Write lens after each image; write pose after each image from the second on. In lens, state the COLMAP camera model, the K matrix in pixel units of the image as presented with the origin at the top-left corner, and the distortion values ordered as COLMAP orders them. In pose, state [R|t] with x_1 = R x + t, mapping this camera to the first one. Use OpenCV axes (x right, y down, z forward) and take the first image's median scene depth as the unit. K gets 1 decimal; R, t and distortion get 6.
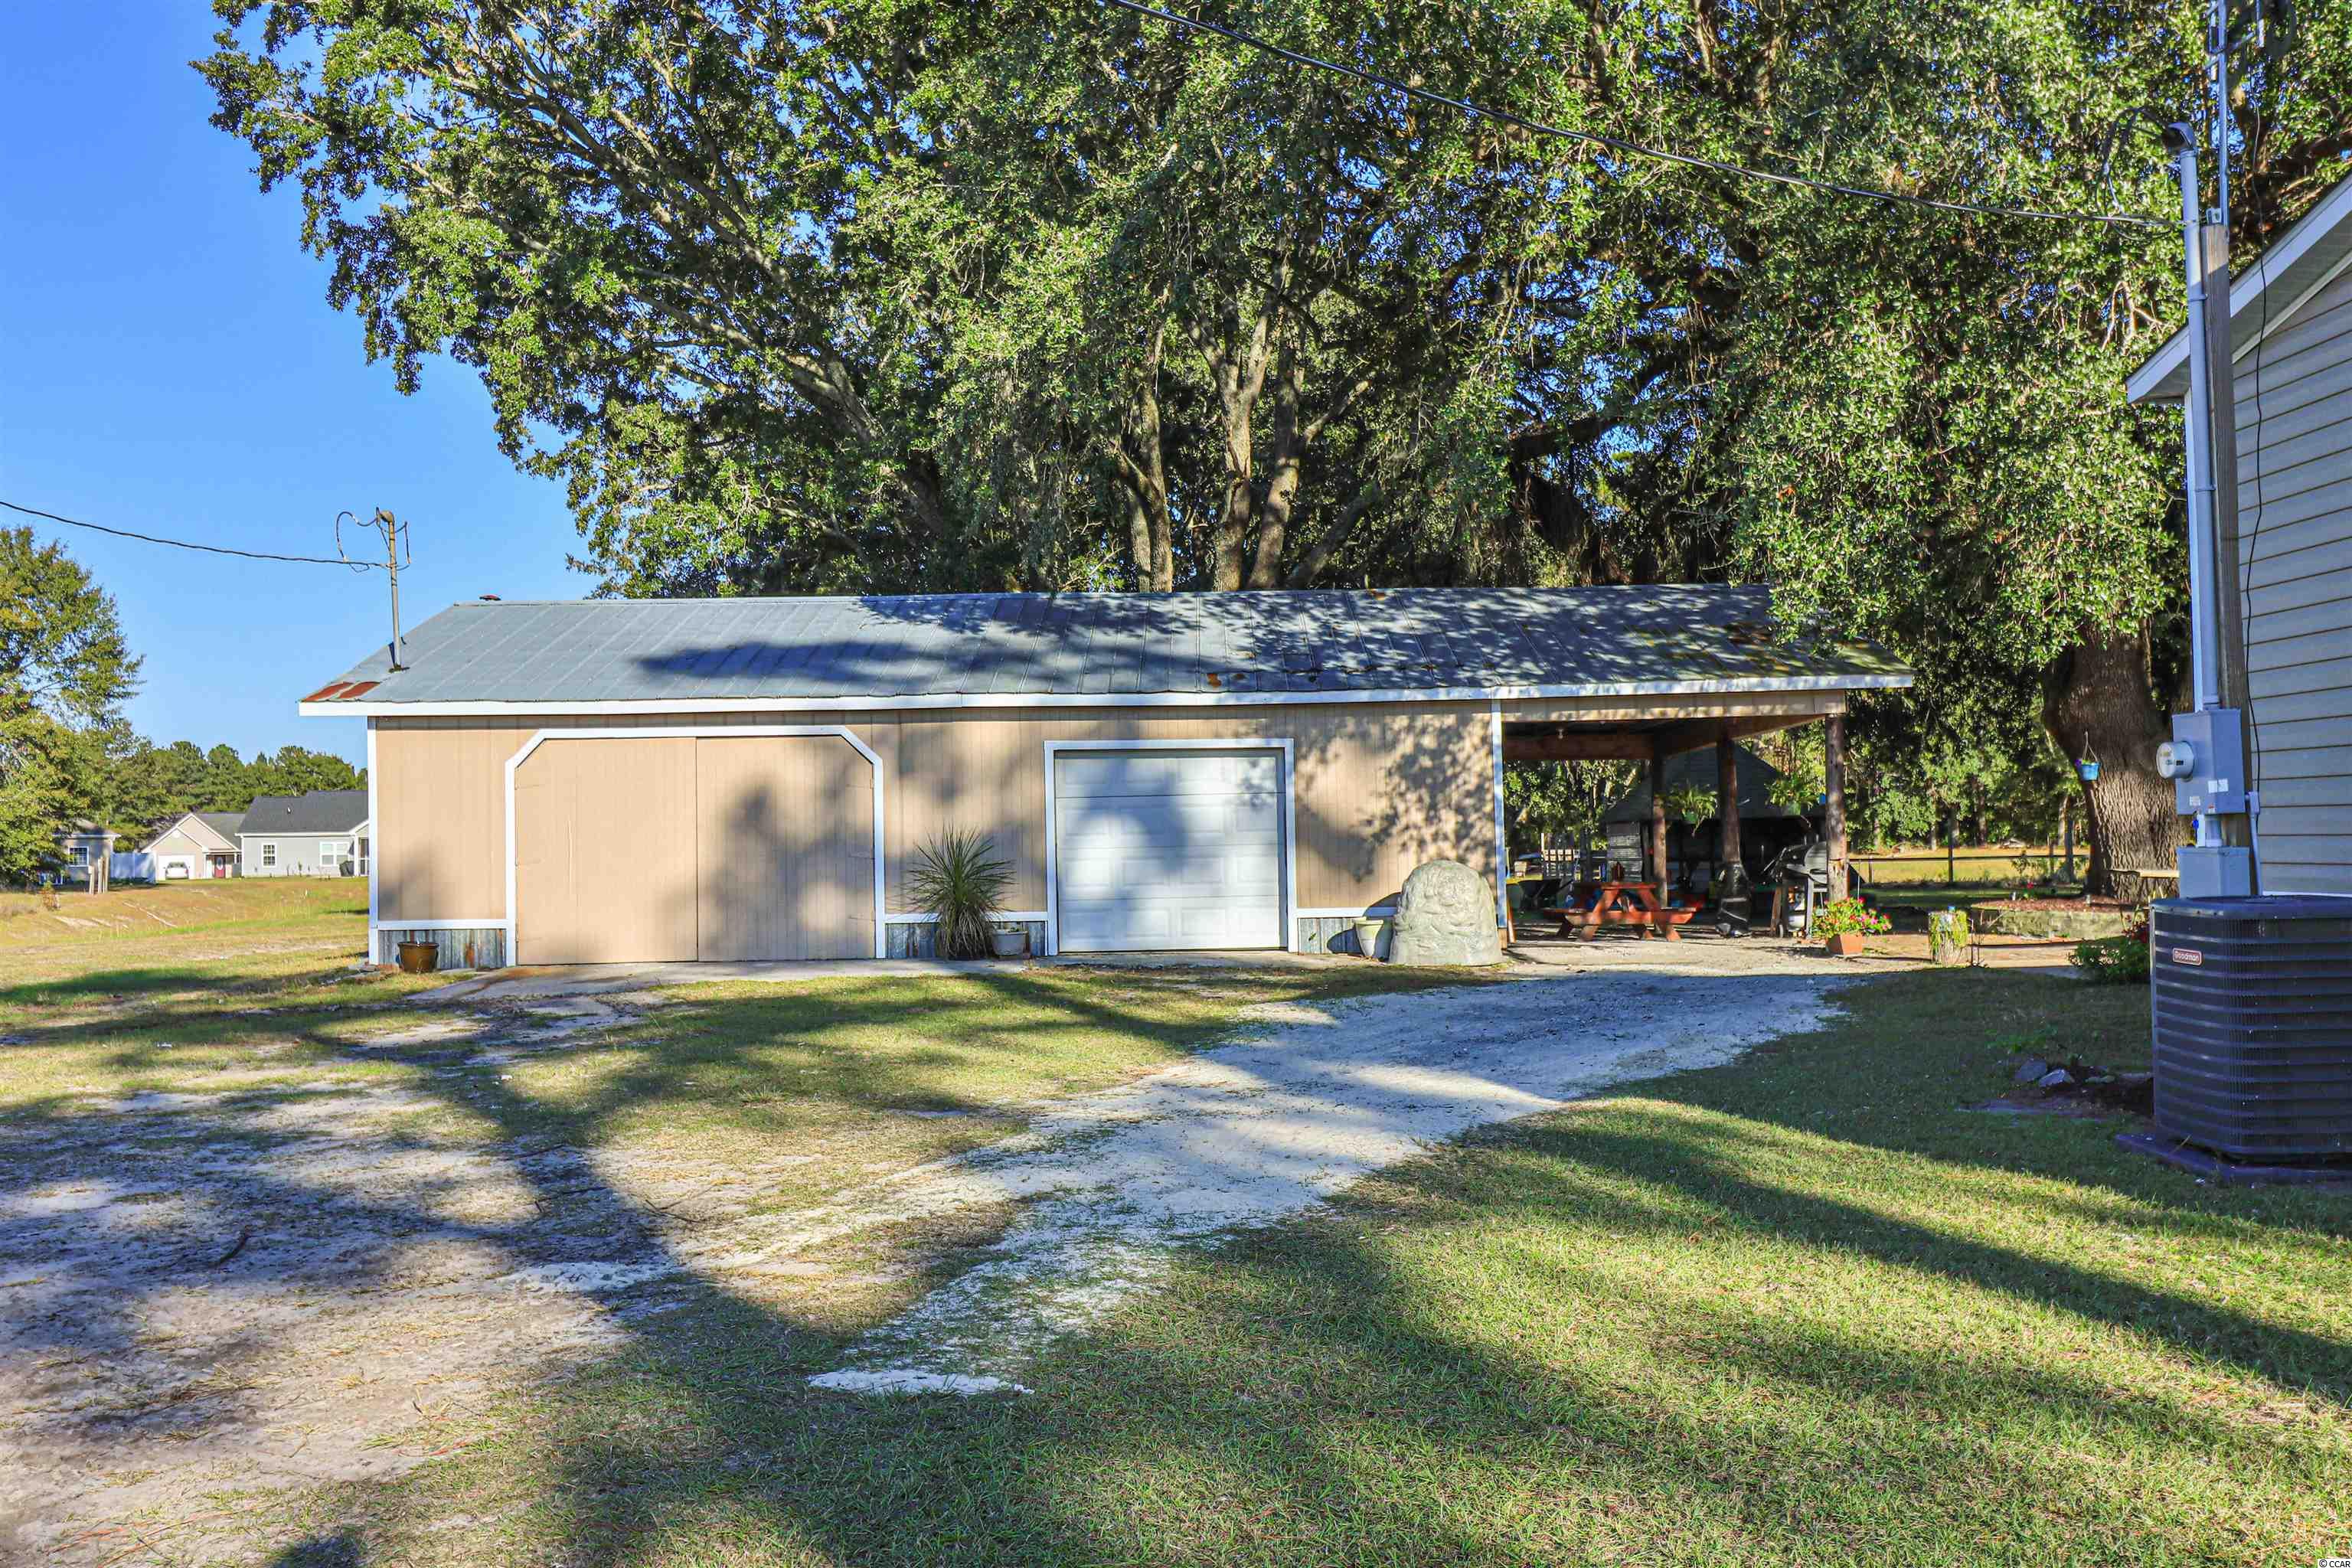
lens RADIAL K [[2140.8, 0, 1176.0], [0, 2140.8, 784.0], [0, 0, 1]] dist [-0.001849, 0.016358]
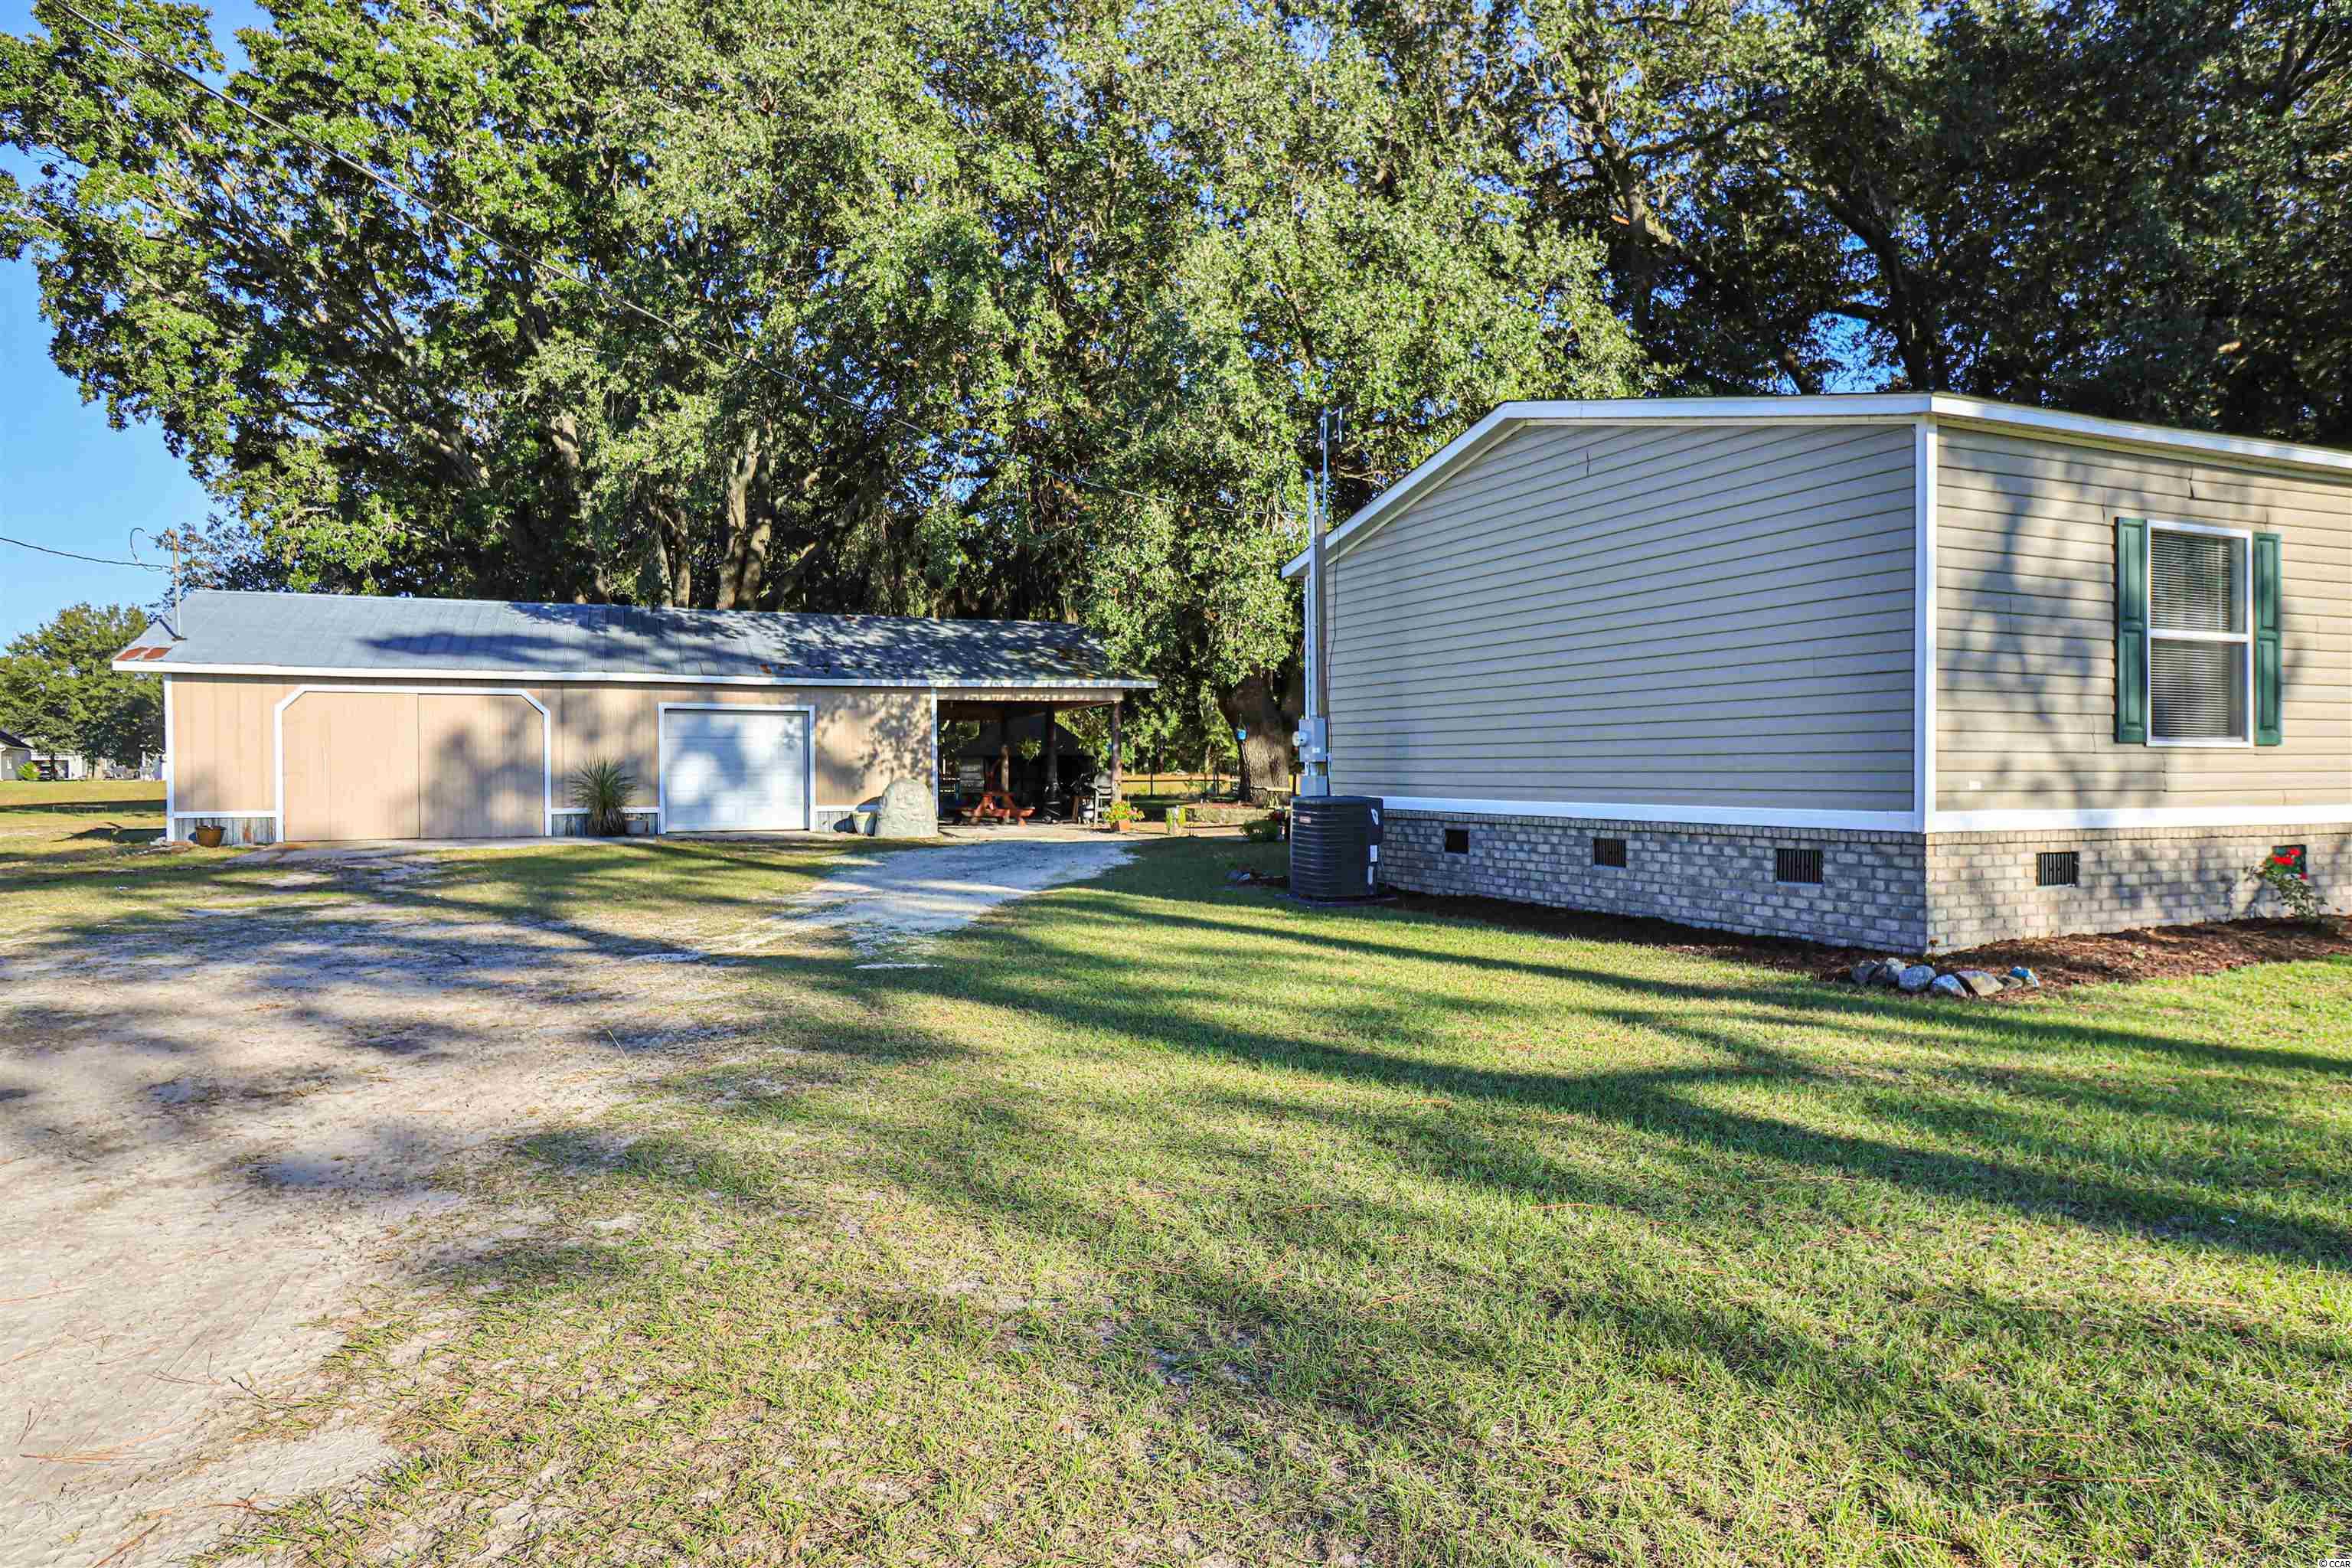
lens RADIAL K [[1400.6, 0, 1176.0], [0, 1400.6, 784.0], [0, 0, 1]] dist [0.000535, -0.000234]
pose [[0.932757, 0.009016, 0.360393, -0.077207], [-0.022871, 0.999153, 0.034197, -0.003796], [-0.359780, -0.040140, 0.932173, -0.139088]]
